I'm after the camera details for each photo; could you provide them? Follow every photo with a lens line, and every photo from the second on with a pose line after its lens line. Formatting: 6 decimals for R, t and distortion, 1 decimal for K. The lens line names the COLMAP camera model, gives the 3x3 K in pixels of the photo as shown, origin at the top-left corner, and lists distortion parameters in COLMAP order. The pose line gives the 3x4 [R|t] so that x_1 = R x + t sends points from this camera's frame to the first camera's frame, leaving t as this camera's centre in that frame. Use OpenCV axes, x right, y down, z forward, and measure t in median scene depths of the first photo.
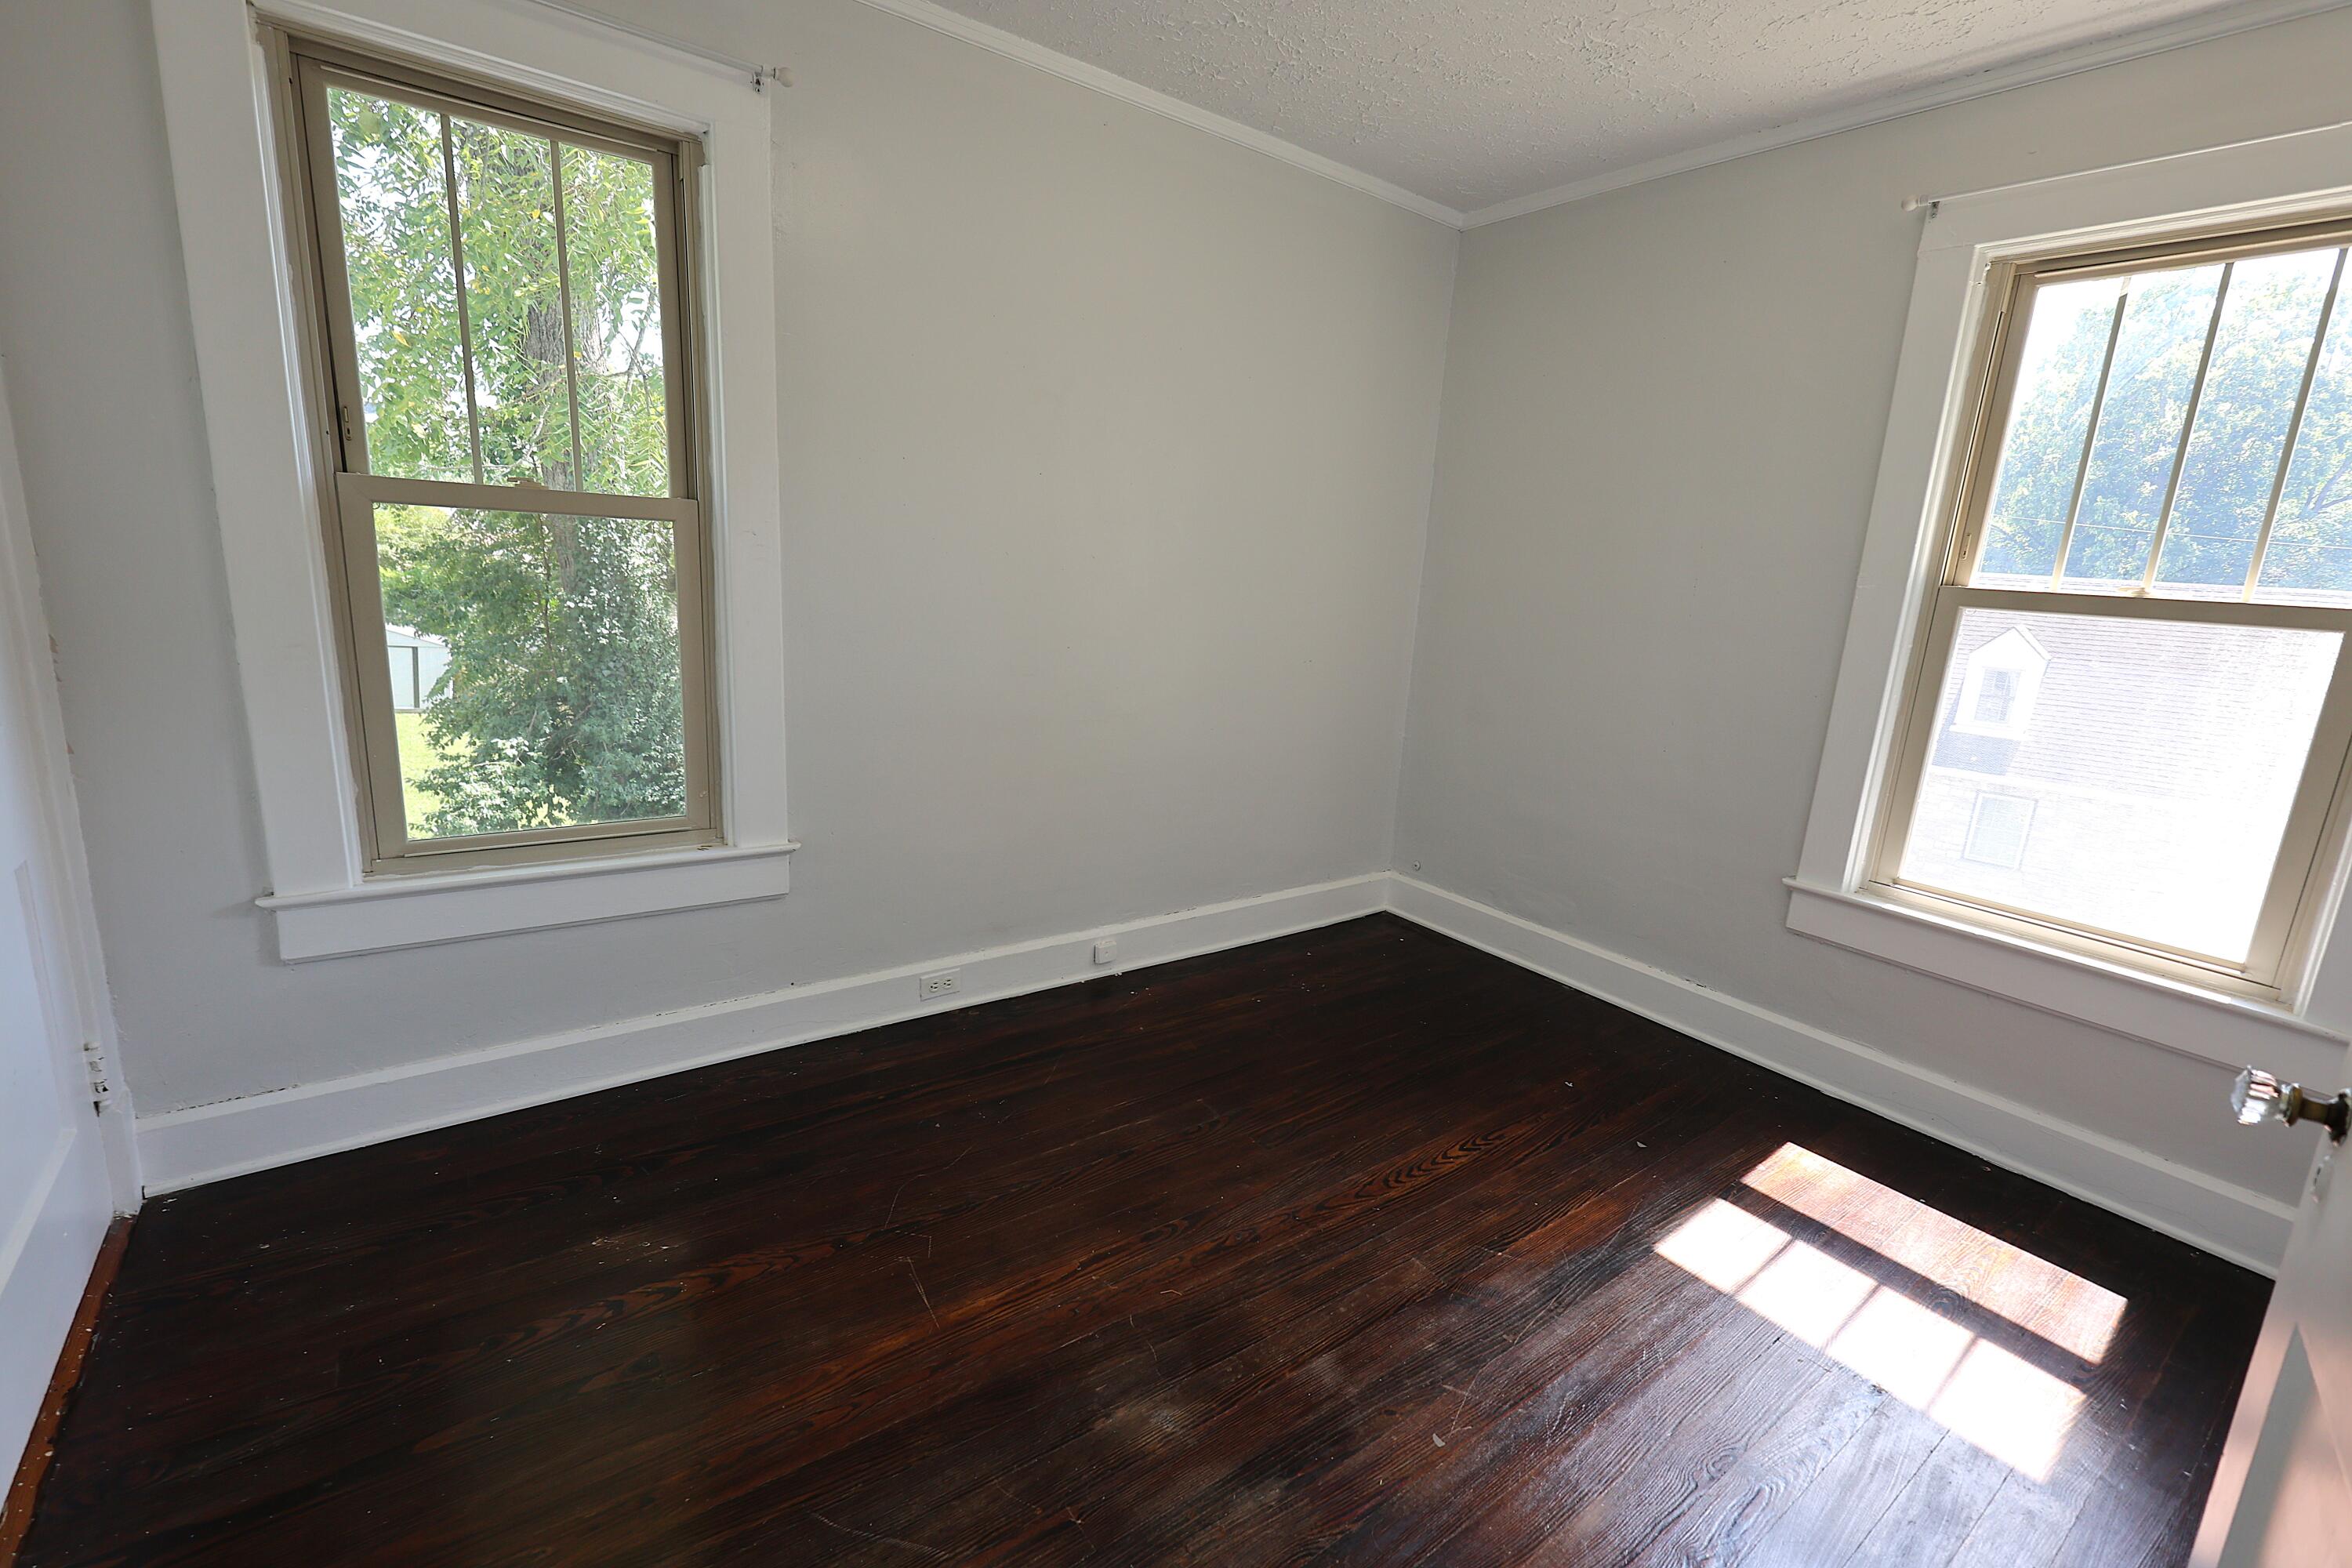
lens RADIAL K [[1017.2, 0, 1174.7], [0, 1017.2, 771.2], [0, 0, 1]] dist [0.002342, -0.000091]
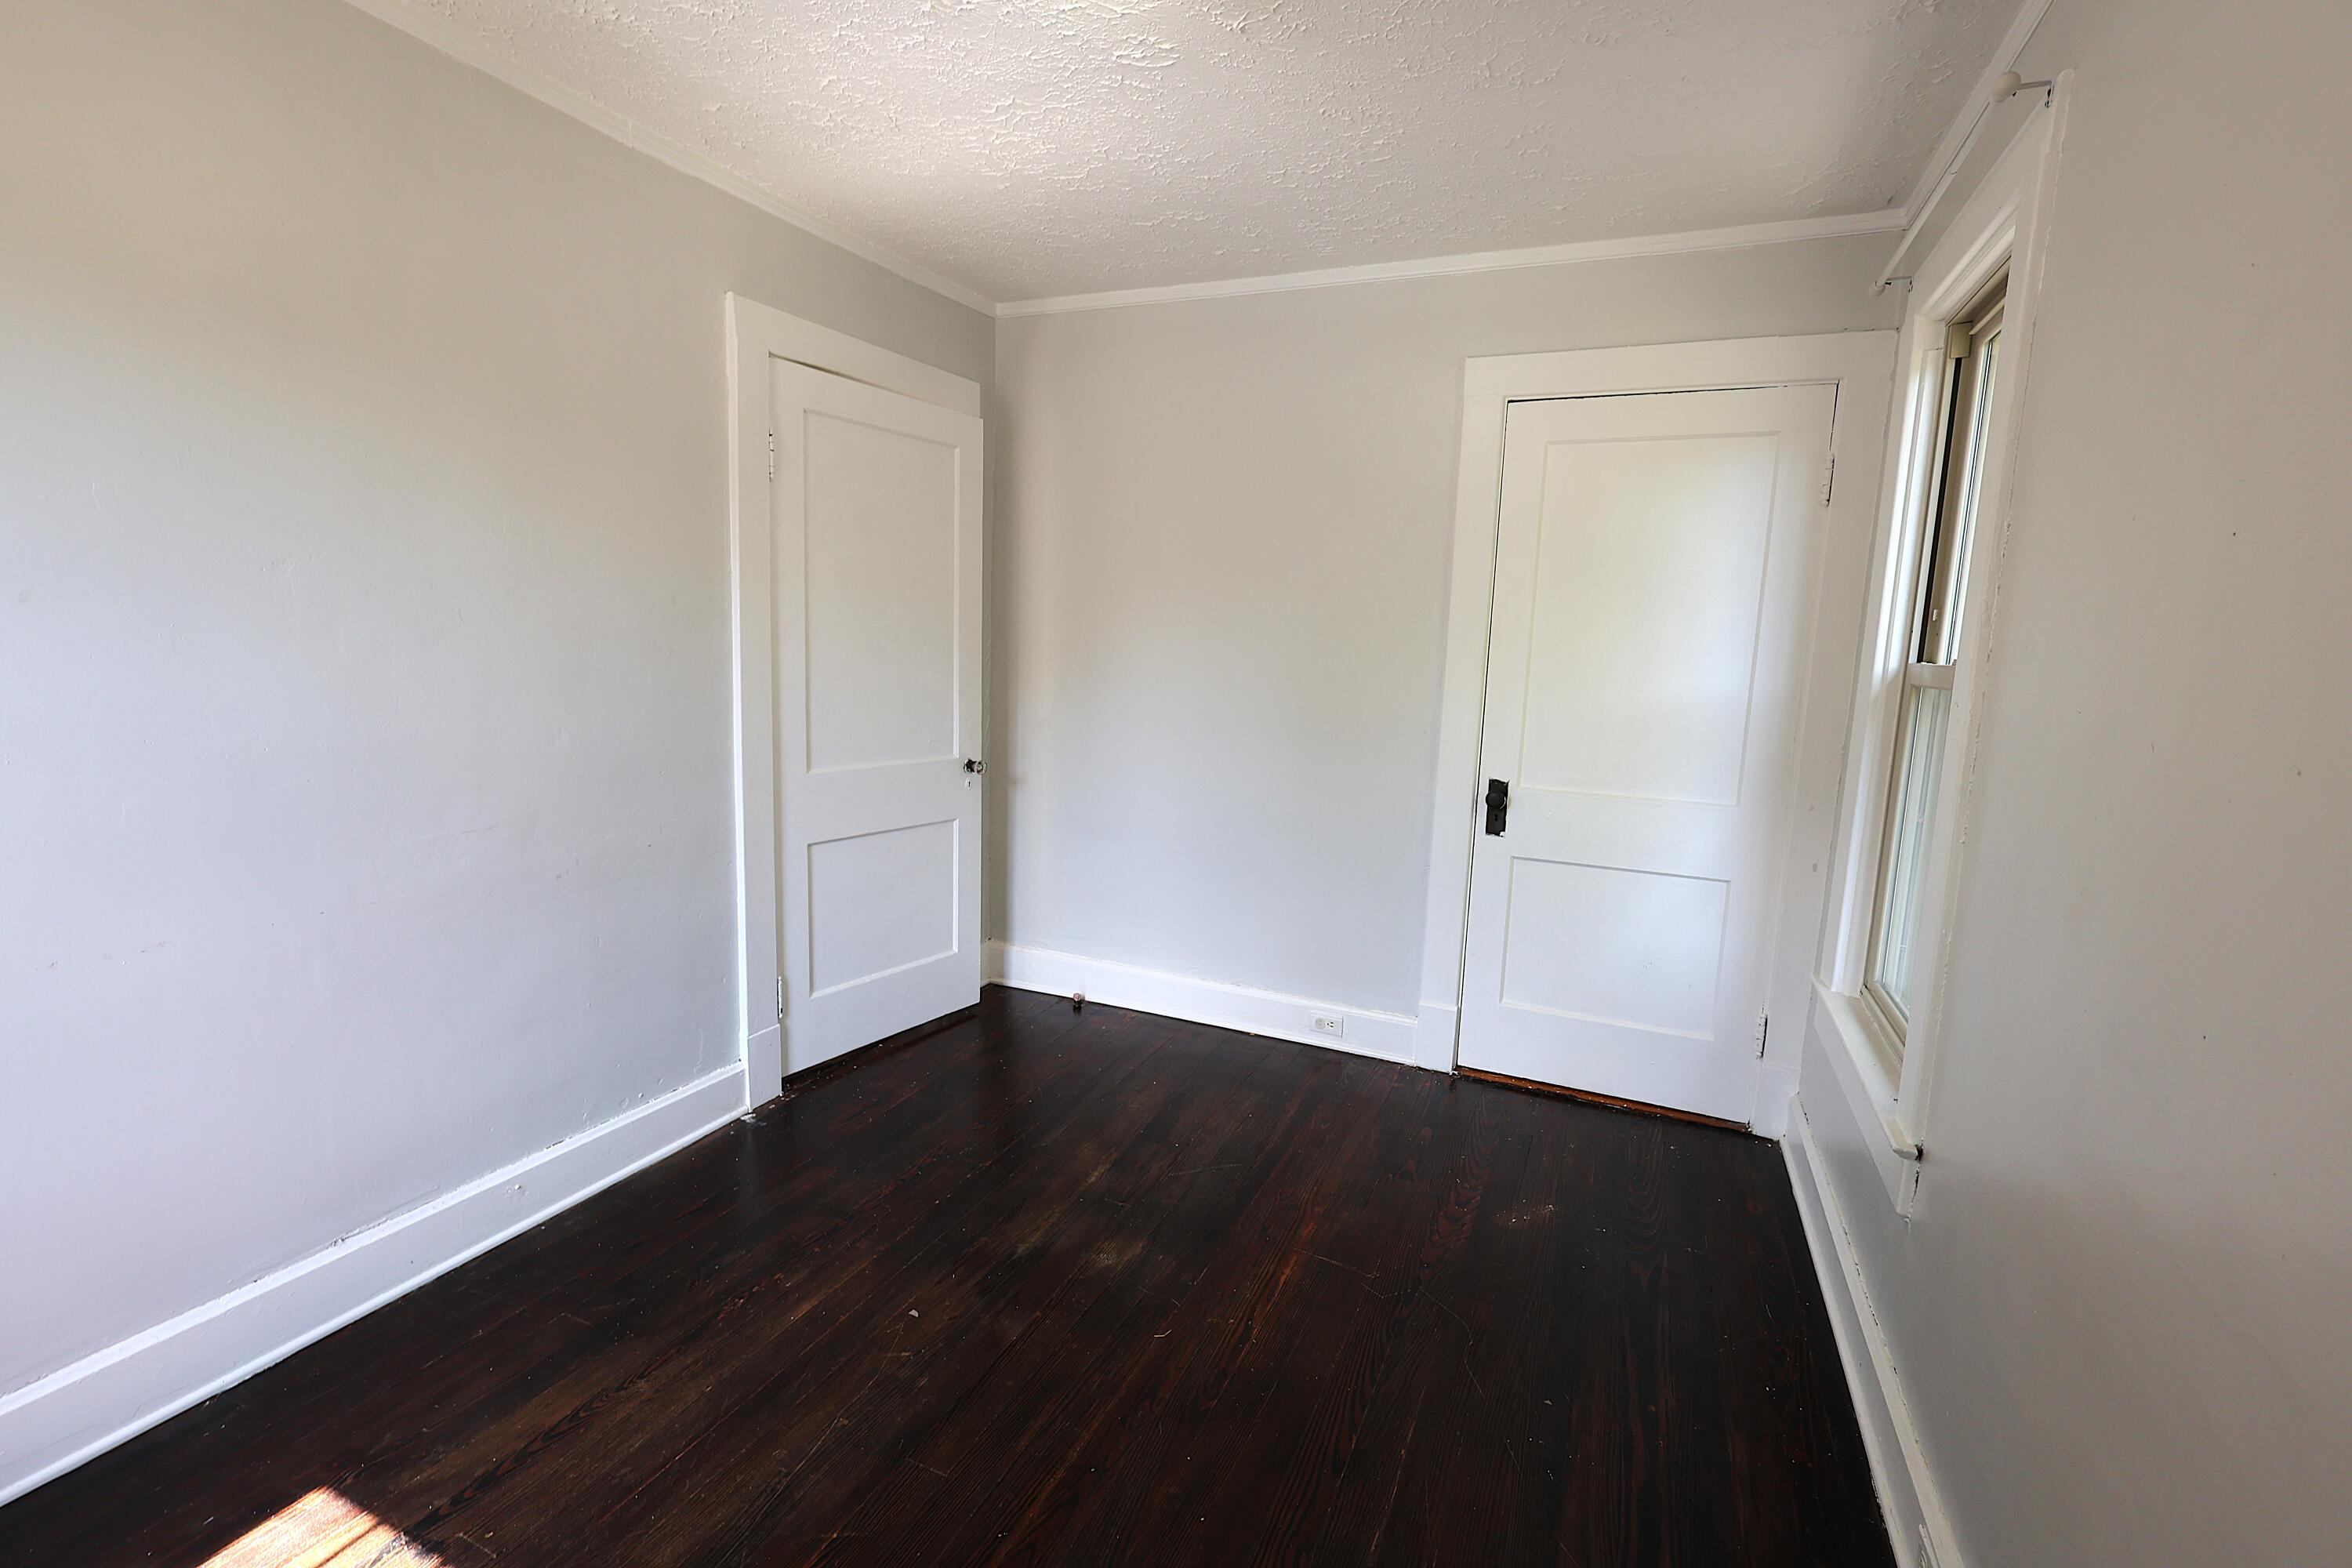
lens RADIAL K [[1017.2, 0, 1174.7], [0, 1017.2, 771.2], [0, 0, 1]] dist [0.002342, -0.000091]
pose [[-0.870996, -0.026846, -0.490556, 0.563174], [-0.190581, 0.938779, 0.287007, -0.383556], [0.452819, 0.343473, -0.822789, 1.786272]]
